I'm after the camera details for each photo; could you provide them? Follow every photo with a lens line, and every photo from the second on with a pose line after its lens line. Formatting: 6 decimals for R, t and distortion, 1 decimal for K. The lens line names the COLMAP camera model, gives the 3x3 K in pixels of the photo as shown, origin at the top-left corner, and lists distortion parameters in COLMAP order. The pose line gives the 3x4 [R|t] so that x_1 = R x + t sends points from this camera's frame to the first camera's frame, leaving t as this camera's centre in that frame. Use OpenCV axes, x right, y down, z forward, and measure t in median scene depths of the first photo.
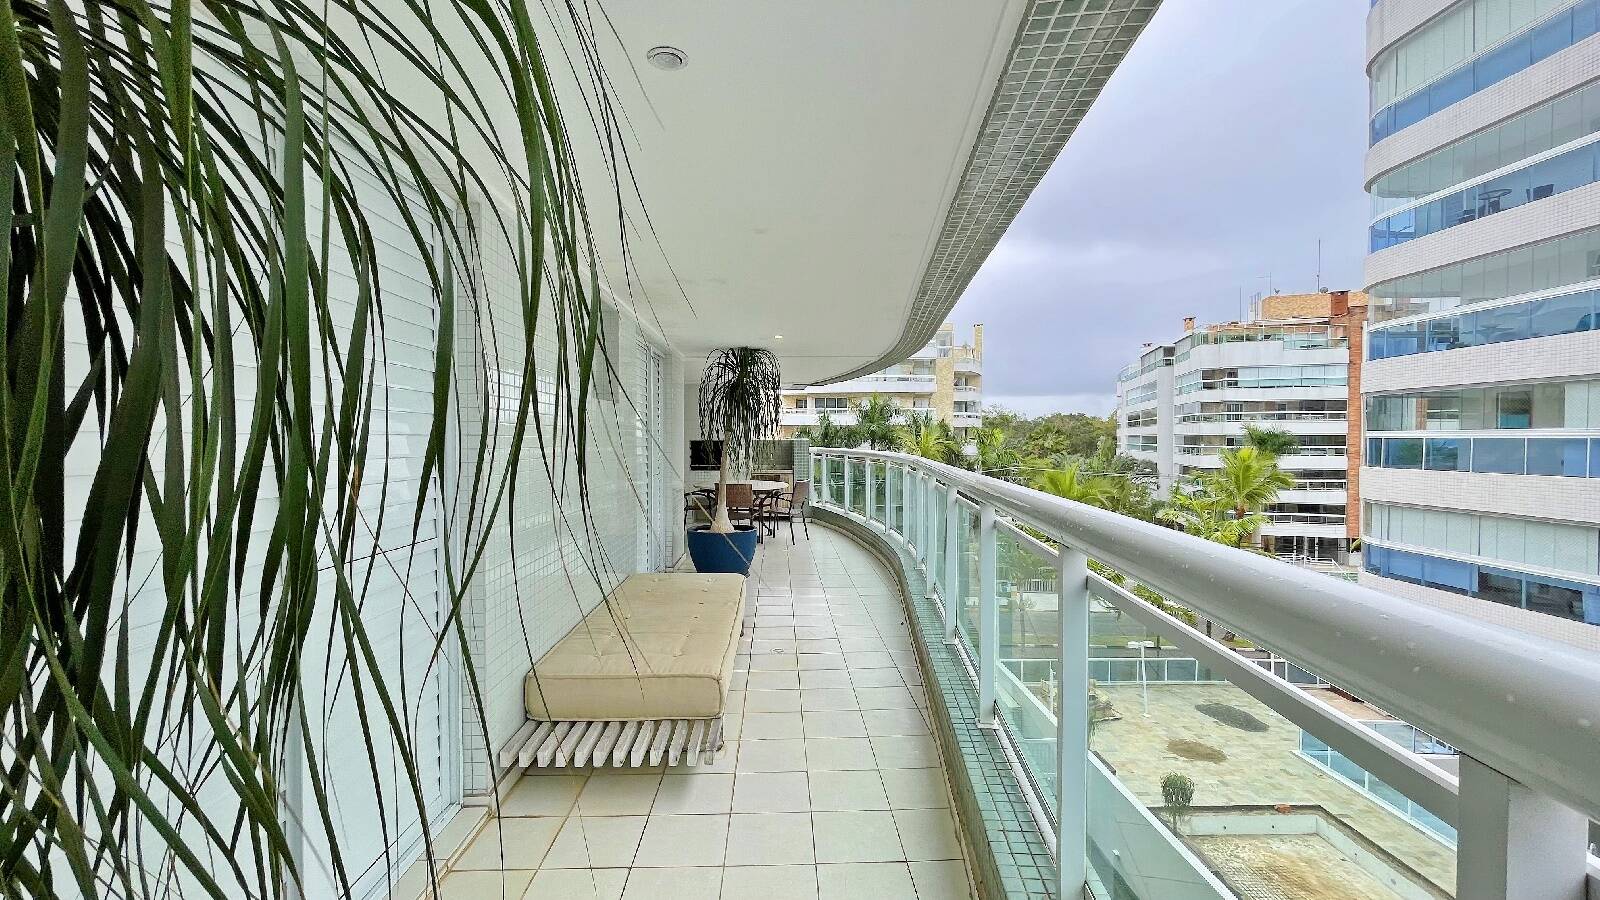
lens RADIAL K [[643.9, 0, 808.3], [0, 643.9, 449.5], [0, 0, 1]] dist [-0.003542, 0.000304]
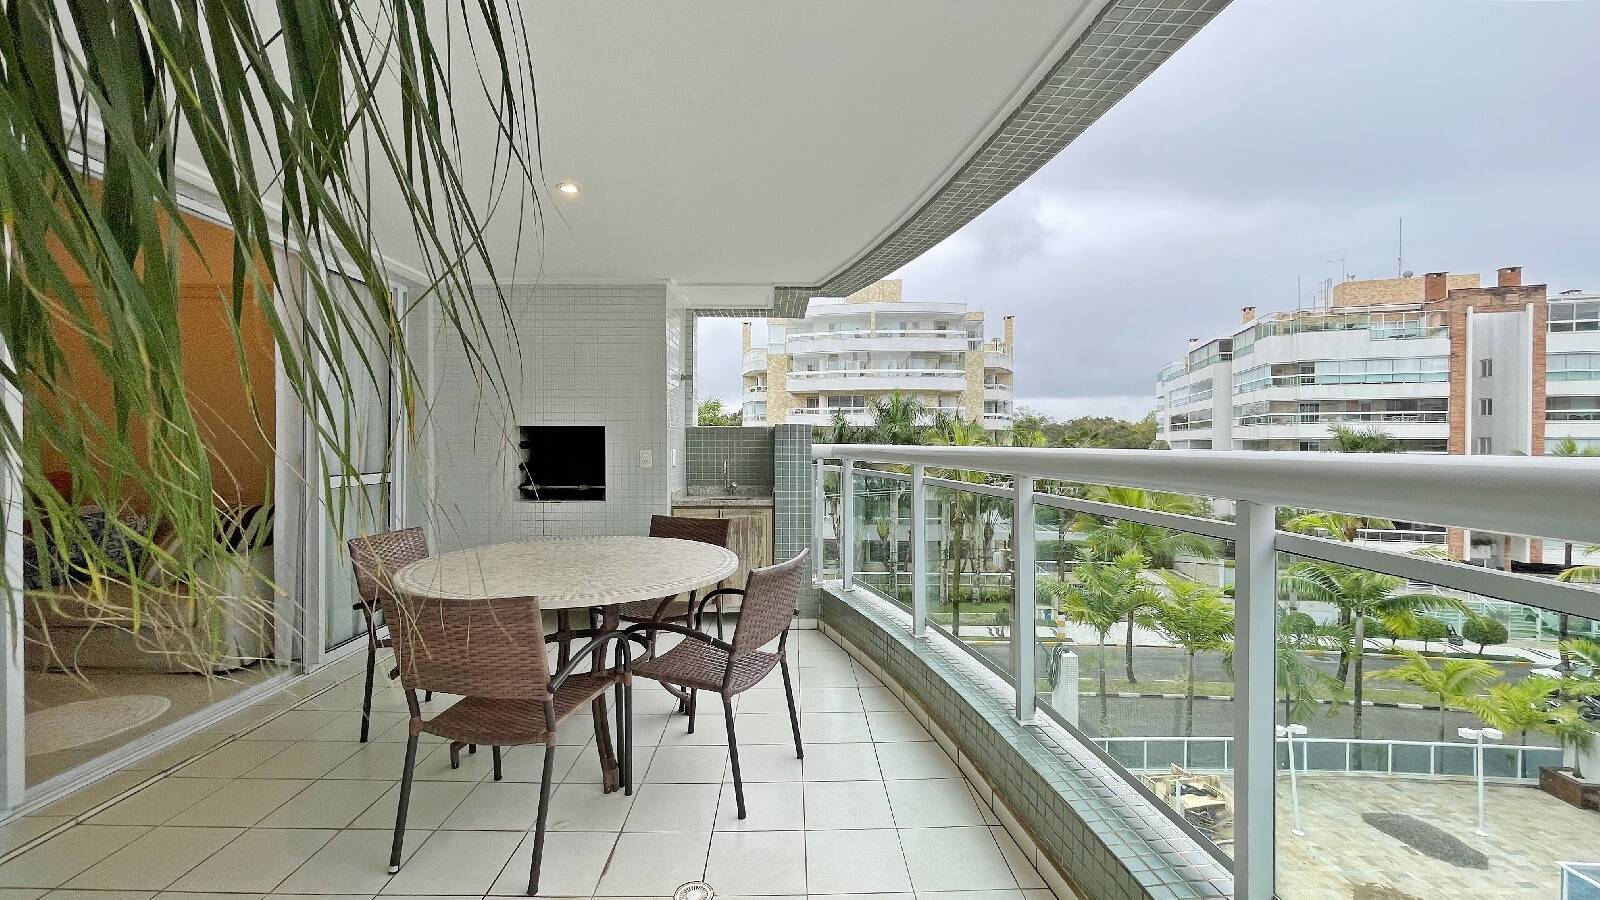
lens RADIAL K [[643.9, 0, 794.0], [0, 643.9, 455.1], [0, 0, 1]] dist [-0.003542, 0.000304]
pose [[0.999068, 0.003489, -0.043026, 0.001390], [-0.003415, 0.999993, 0.001798, 0.000385], [0.043032, -0.001649, 0.999072, 0.114841]]
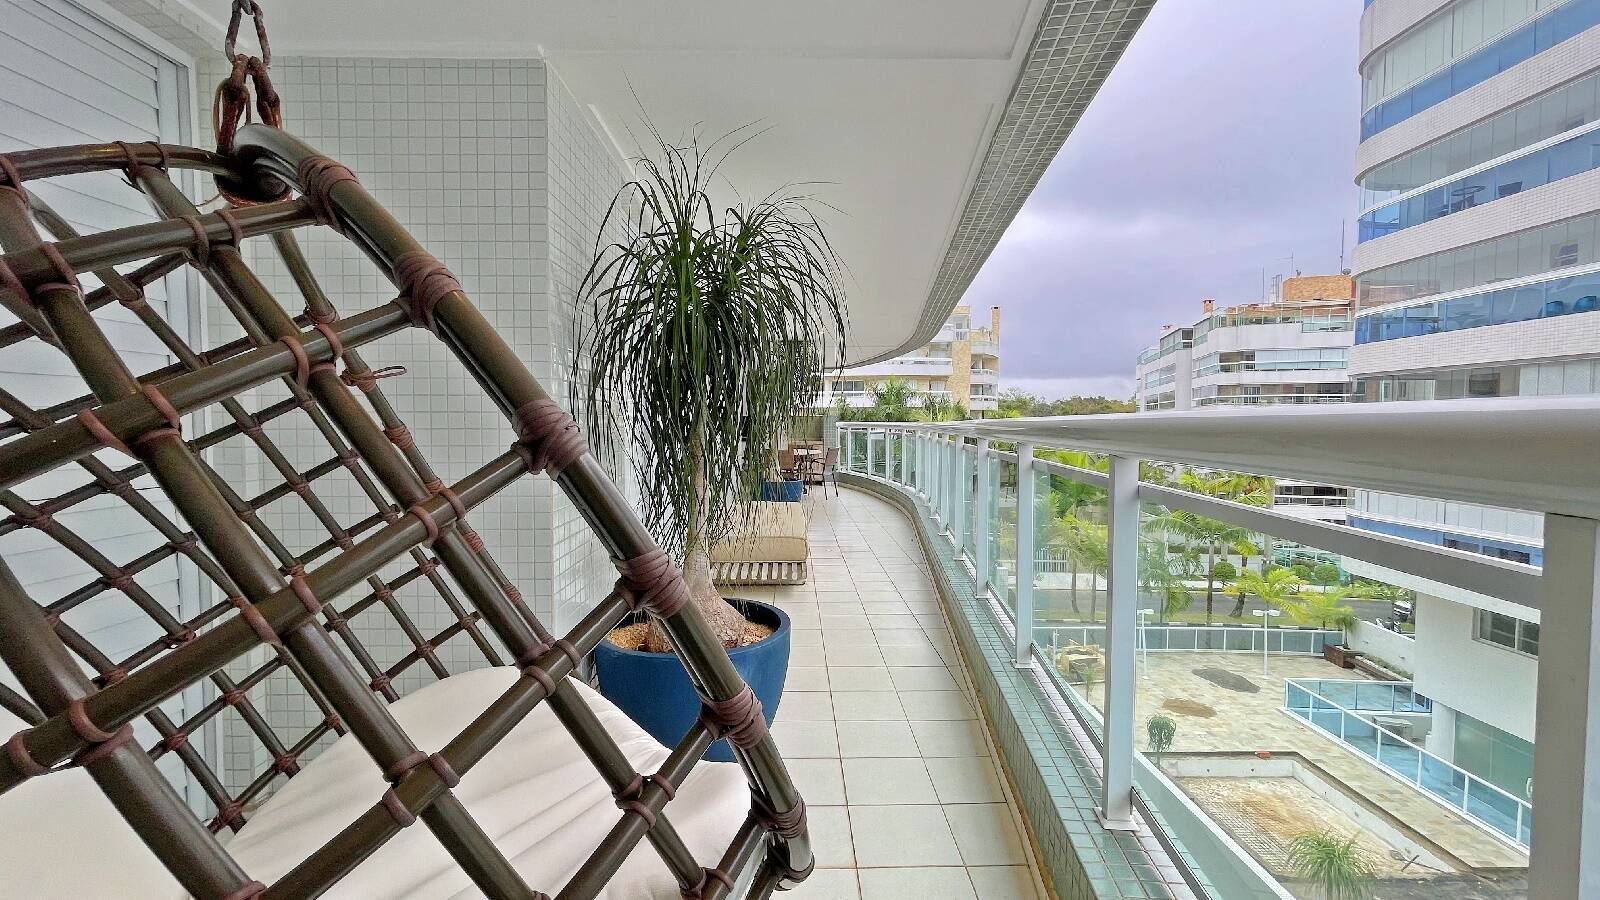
lens RADIAL K [[643.9, 0, 804.8], [0, 643.9, 455.1], [0, 0, 1]] dist [-0.003542, 0.000304]
pose [[0.999547, 0.002951, -0.029946, -0.003938], [-0.001923, 0.999410, 0.034303, 0.003120], [0.030030, -0.034230, 0.998963, -0.030588]]
